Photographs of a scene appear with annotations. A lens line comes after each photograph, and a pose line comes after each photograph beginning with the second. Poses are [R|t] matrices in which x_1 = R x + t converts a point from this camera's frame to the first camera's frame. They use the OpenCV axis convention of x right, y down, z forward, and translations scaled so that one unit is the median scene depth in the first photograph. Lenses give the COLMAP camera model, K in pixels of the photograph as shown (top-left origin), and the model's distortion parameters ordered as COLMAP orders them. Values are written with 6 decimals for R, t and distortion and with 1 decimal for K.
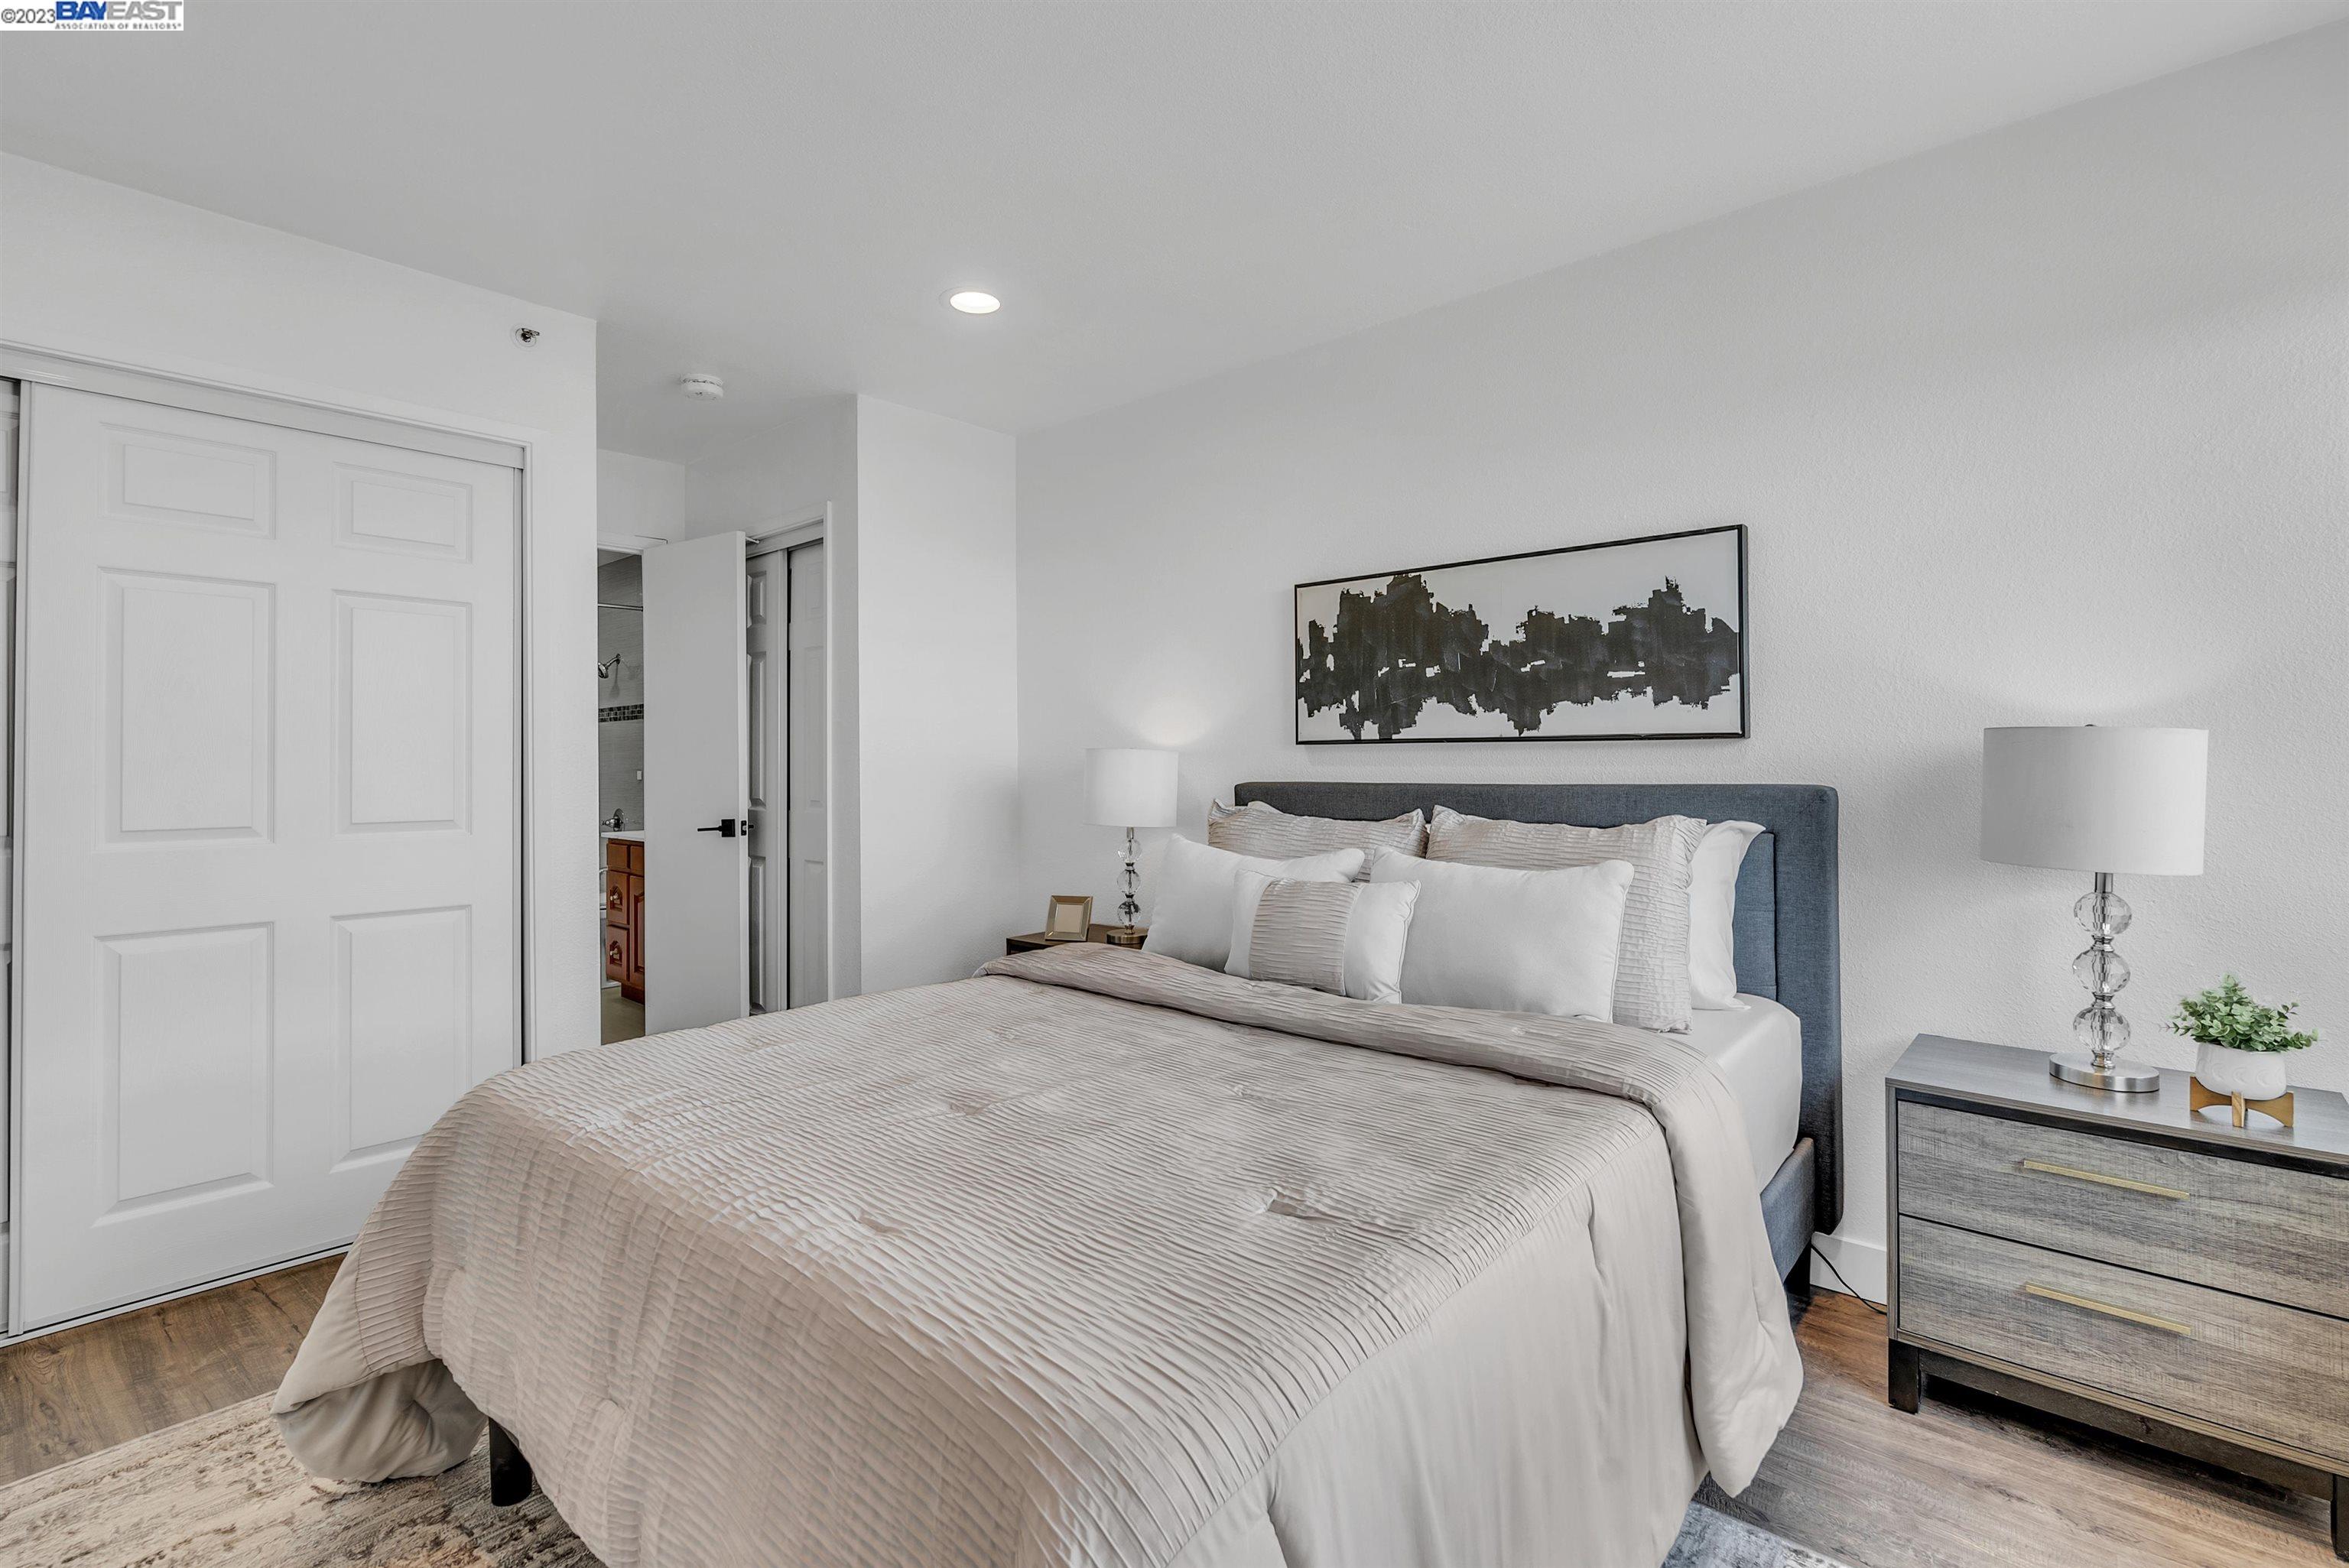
lens RADIAL K [[1088.9, 0, 1175.2], [0, 1088.9, 780.8], [0, 0, 1]] dist [-0.011886, 0.002496]
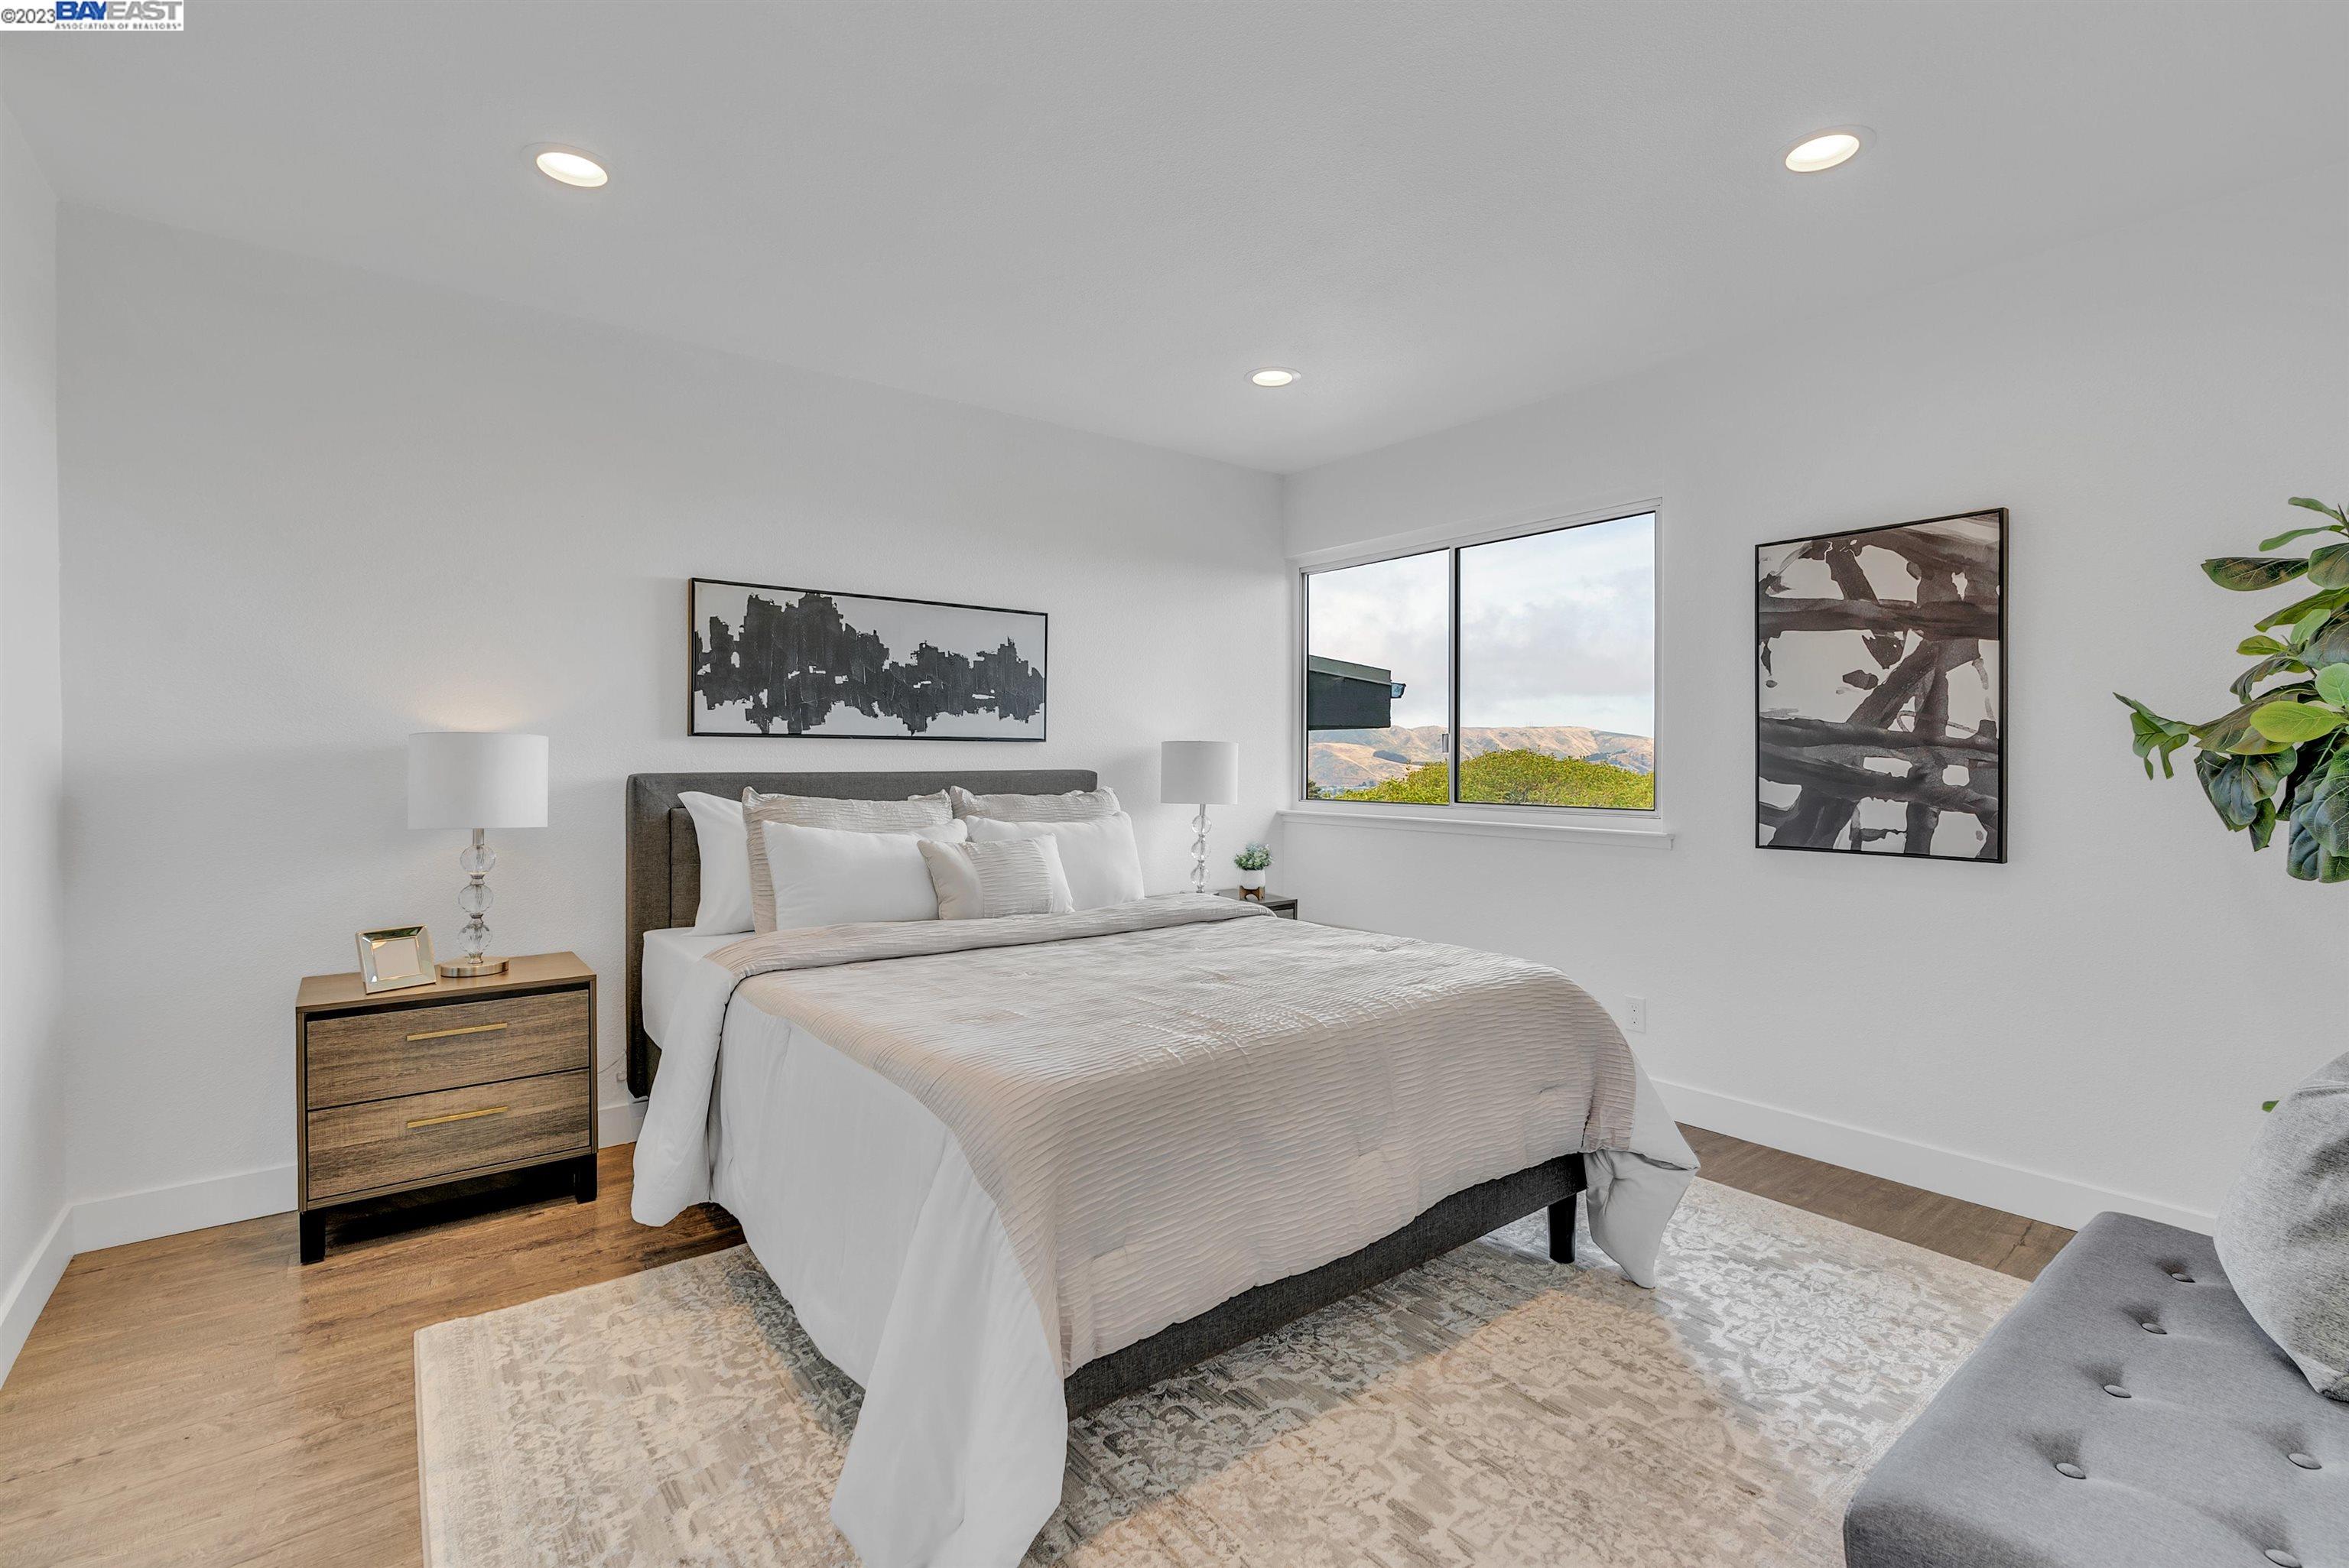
lens RADIAL K [[1068.0, 0, 1181.4], [0, 1068.0, 784.1], [0, 0, 1]] dist [-0.010428, 0.003392]
pose [[0.187026, -0.031023, 0.981865, -0.874927], [-0.001372, 0.999492, 0.031842, -0.022918], [-0.982354, -0.007302, 0.186889, 0.411022]]
